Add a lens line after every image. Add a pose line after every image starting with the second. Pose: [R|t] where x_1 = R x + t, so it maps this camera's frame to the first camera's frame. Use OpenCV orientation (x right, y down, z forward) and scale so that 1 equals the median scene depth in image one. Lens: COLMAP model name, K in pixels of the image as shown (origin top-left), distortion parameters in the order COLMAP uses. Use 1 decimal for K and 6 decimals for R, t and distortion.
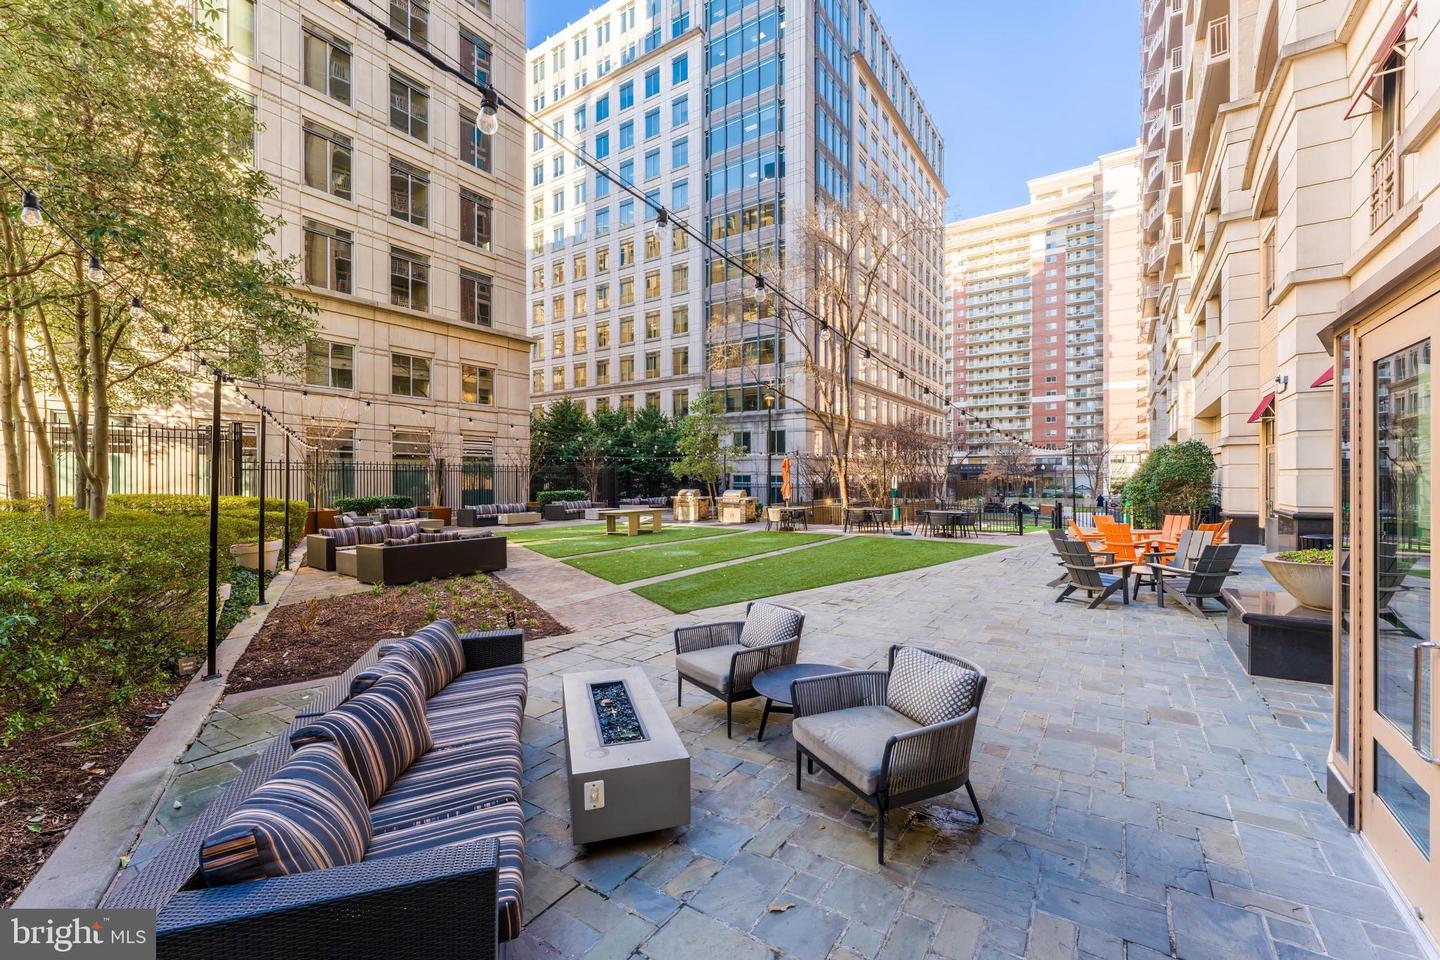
lens RADIAL K [[585.1, 0, 727.4], [0, 585.1, 478.2], [0, 0, 1]] dist [0.001158, 0.000086]
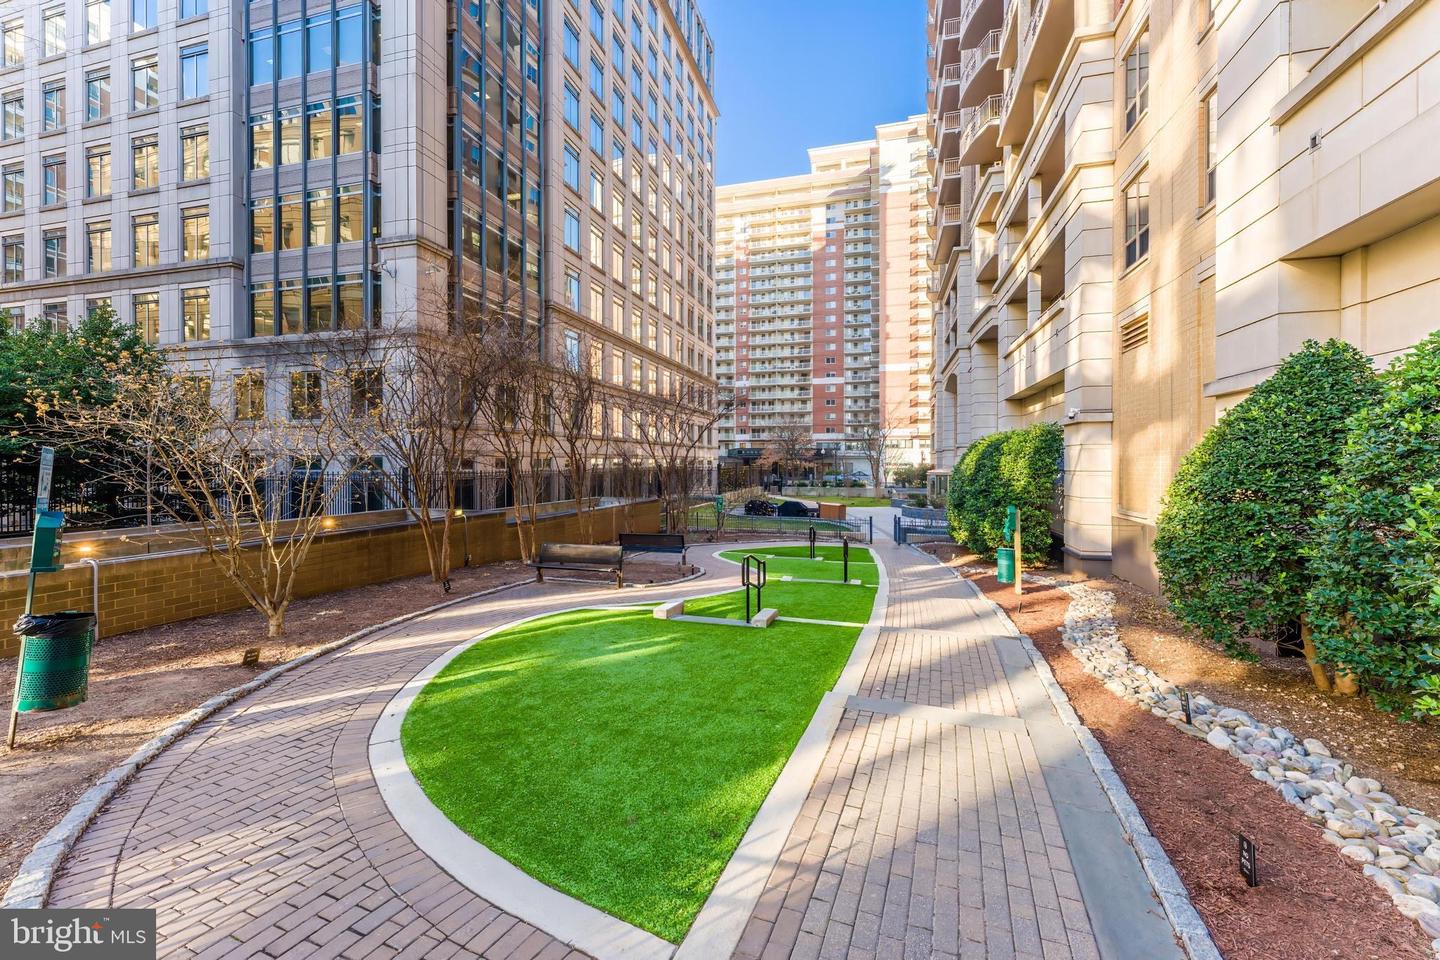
lens RADIAL K [[585.1, 0, 719.4], [0, 585.1, 463.0], [0, 0, 1]] dist [0.001158, 0.000086]
pose [[0.948736, 0.002452, 0.316060, 0.078526], [-0.002290, 0.999997, -0.000881, -0.000143], [-0.316061, 0.000112, 0.948739, 0.149519]]
